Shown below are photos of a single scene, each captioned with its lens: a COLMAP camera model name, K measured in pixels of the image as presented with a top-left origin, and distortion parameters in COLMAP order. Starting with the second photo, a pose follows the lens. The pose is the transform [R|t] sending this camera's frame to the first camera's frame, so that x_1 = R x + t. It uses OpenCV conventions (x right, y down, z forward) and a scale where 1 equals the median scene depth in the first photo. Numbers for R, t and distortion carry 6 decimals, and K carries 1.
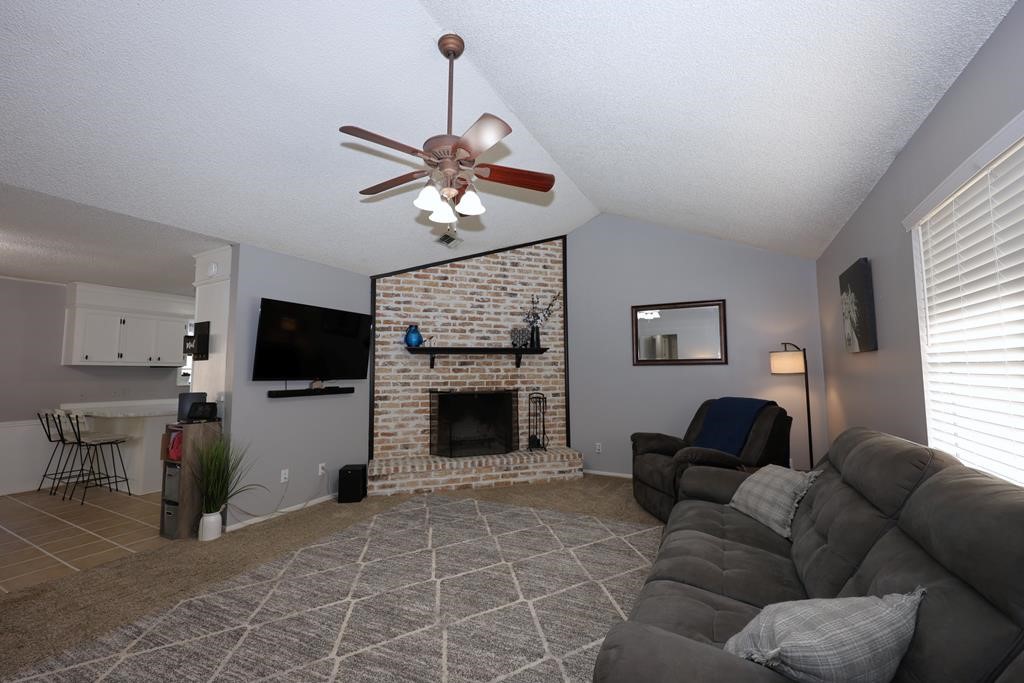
lens RADIAL K [[429.2, 0, 507.6], [0, 429.2, 345.8], [0, 0, 1]] dist [-0.001863, 0.000201]
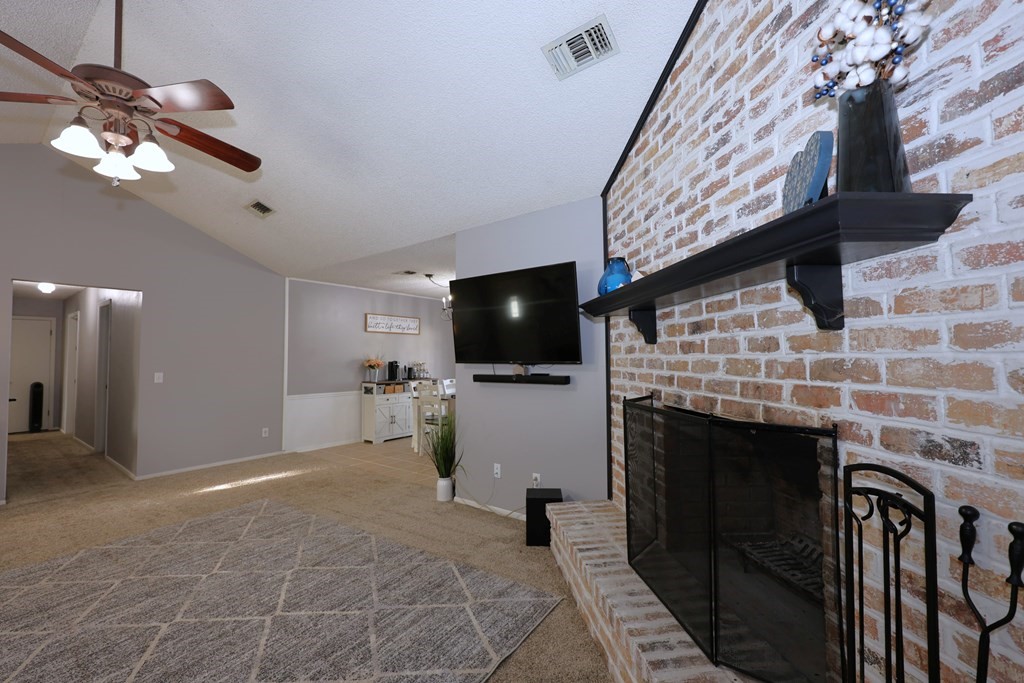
lens RADIAL K [[429.2, 0, 532.9], [0, 429.2, 343.0], [0, 0, 1]] dist [-0.001863, 0.000201]
pose [[-0.141342, -0.025158, -0.989641, 0.280901], [0.069646, 0.996947, -0.035291, 0.060041], [0.987508, -0.073913, -0.139158, 0.961983]]
